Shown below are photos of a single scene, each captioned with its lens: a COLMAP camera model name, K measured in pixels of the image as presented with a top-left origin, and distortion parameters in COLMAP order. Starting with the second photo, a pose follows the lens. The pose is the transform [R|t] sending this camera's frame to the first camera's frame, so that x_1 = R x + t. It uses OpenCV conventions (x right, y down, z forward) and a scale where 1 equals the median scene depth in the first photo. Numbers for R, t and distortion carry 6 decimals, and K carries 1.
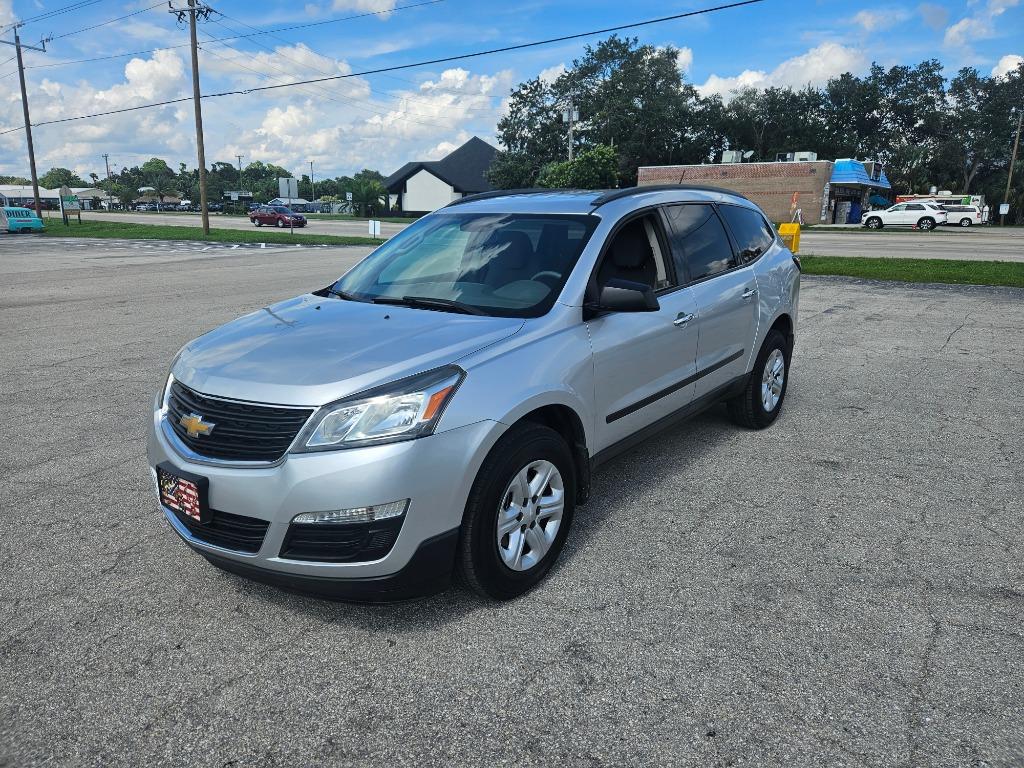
lens RADIAL K [[748.5, 0, 528.8], [0, 748.5, 388.9], [0, 0, 1]] dist [0.078009, -0.068820]
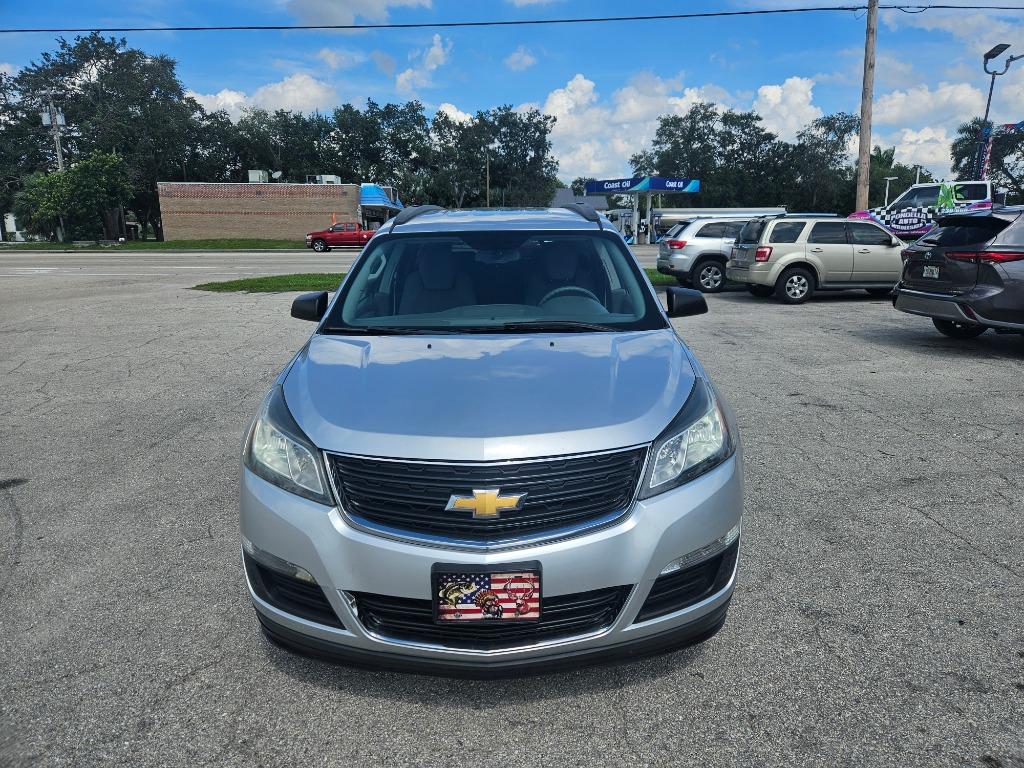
lens RADIAL K [[741.3, 0, 498.9], [0, 741.3, 384.4], [0, 0, 1]] dist [0.072643, -0.065484]
pose [[0.743698, -0.147279, 0.652090, -0.178447], [0.166369, 0.985516, 0.032846, -0.018783], [-0.647483, 0.084060, 0.757430, 0.079322]]
